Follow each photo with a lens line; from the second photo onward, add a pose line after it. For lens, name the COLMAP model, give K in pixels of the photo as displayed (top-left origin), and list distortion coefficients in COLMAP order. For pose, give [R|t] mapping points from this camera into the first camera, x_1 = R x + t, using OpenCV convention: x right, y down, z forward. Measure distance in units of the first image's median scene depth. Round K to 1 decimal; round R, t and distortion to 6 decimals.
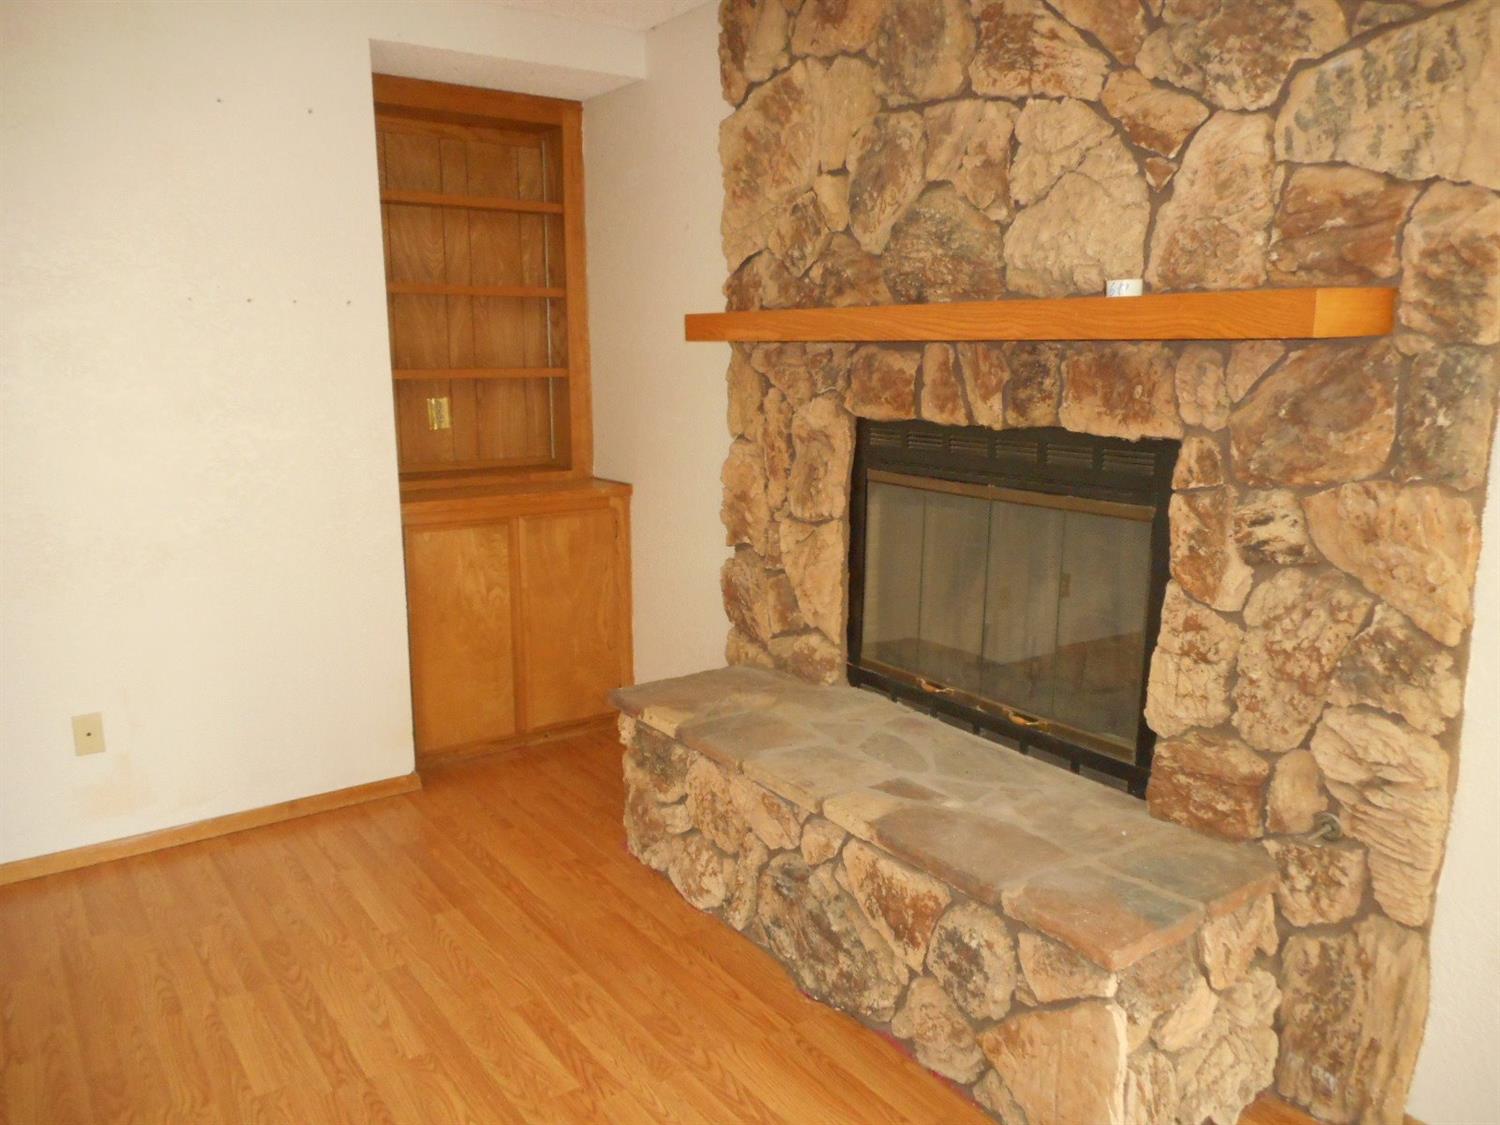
lens RADIAL K [[1123.2, 0, 751.4], [0, 1123.2, 559.7], [0, 0, 1]] dist [0.003769, 0.002611]
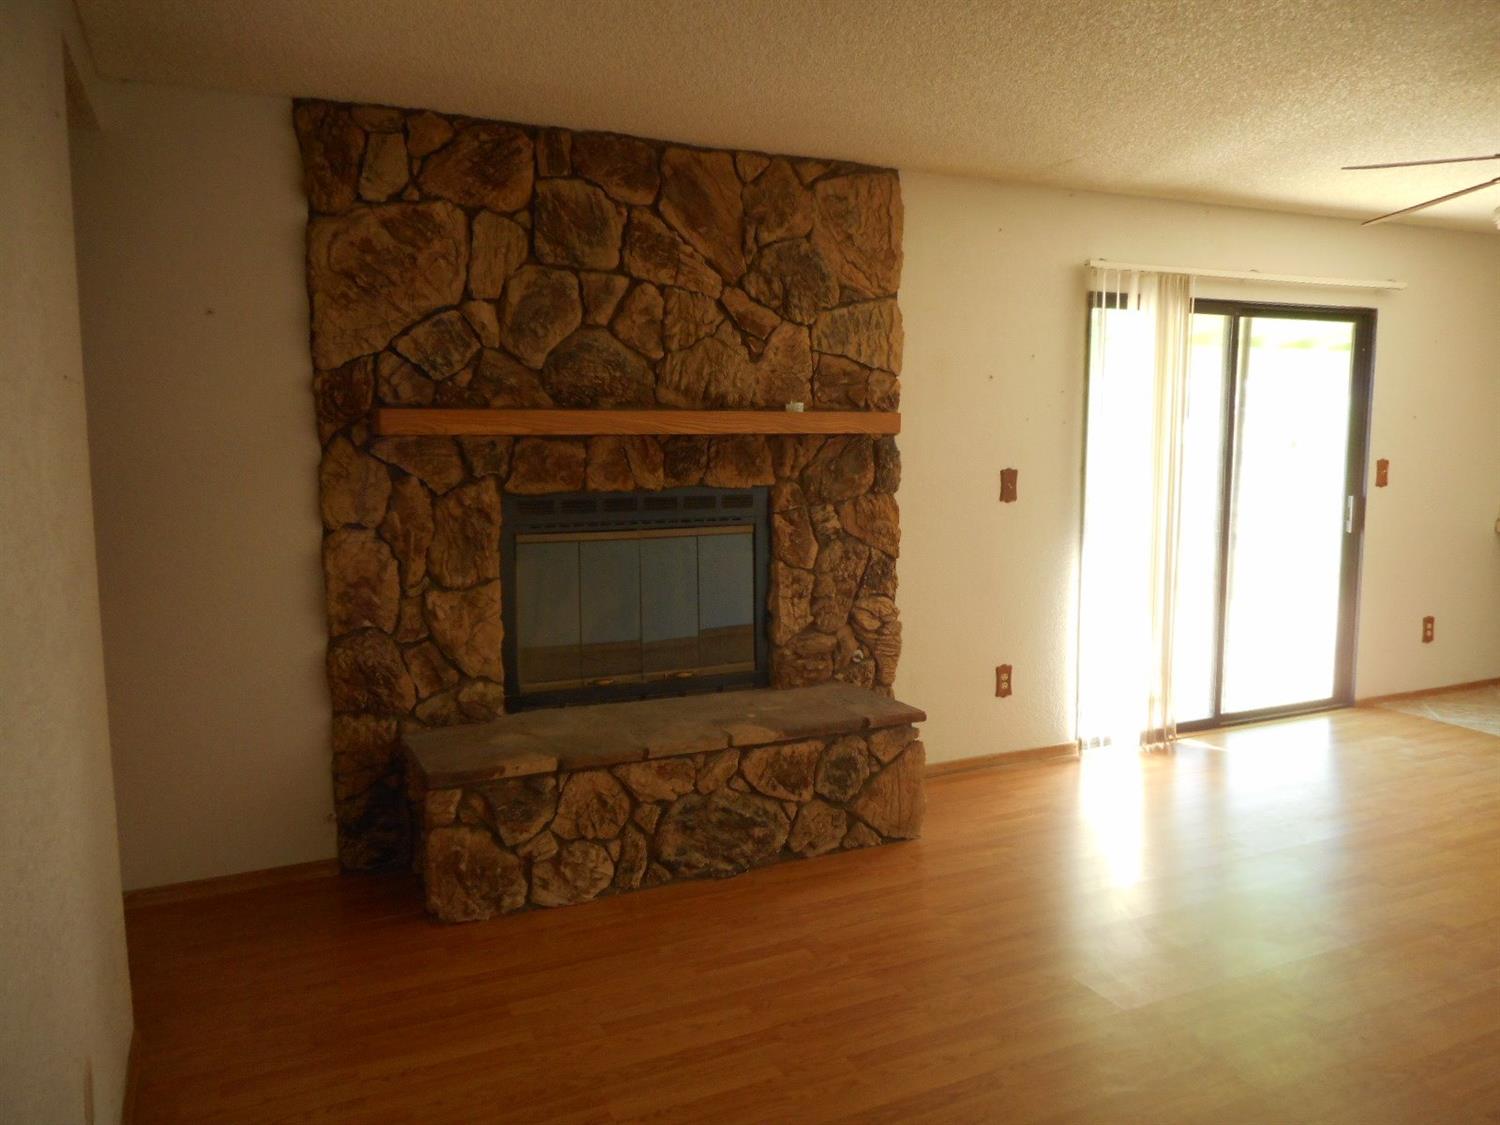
lens RADIAL K [[1123.2, 0, 750.6], [0, 1123.2, 563.0], [0, 0, 1]] dist [0.003769, 0.002611]
pose [[0.170327, -0.117066, 0.978409, -1.345174], [0.186404, 0.978818, 0.084664, -0.132663], [-0.967596, 0.167958, 0.188541, 0.635797]]
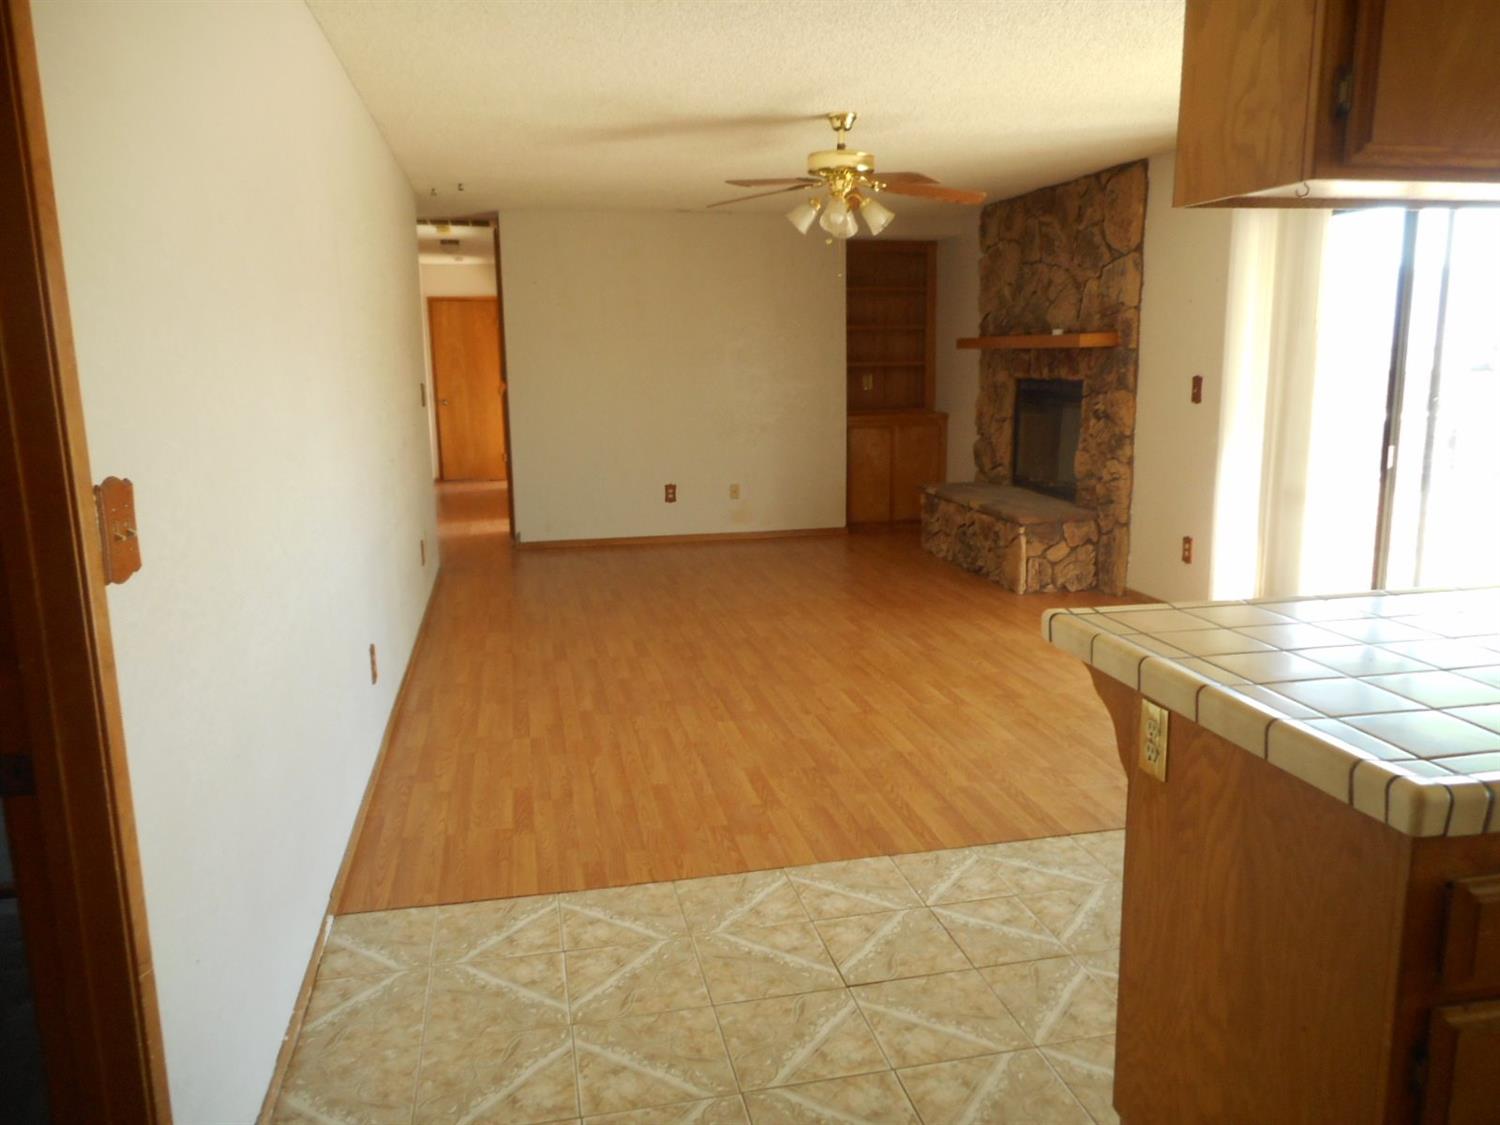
lens RADIAL K [[1123.2, 0, 740.4], [0, 1123.2, 561.1], [0, 0, 1]] dist [0.003769, 0.002611]
pose [[0.914709, 0.060999, -0.399484, 0.700535], [-0.061029, 0.998056, 0.012657, 0.366322], [0.399479, 0.012802, 0.916653, -1.971093]]
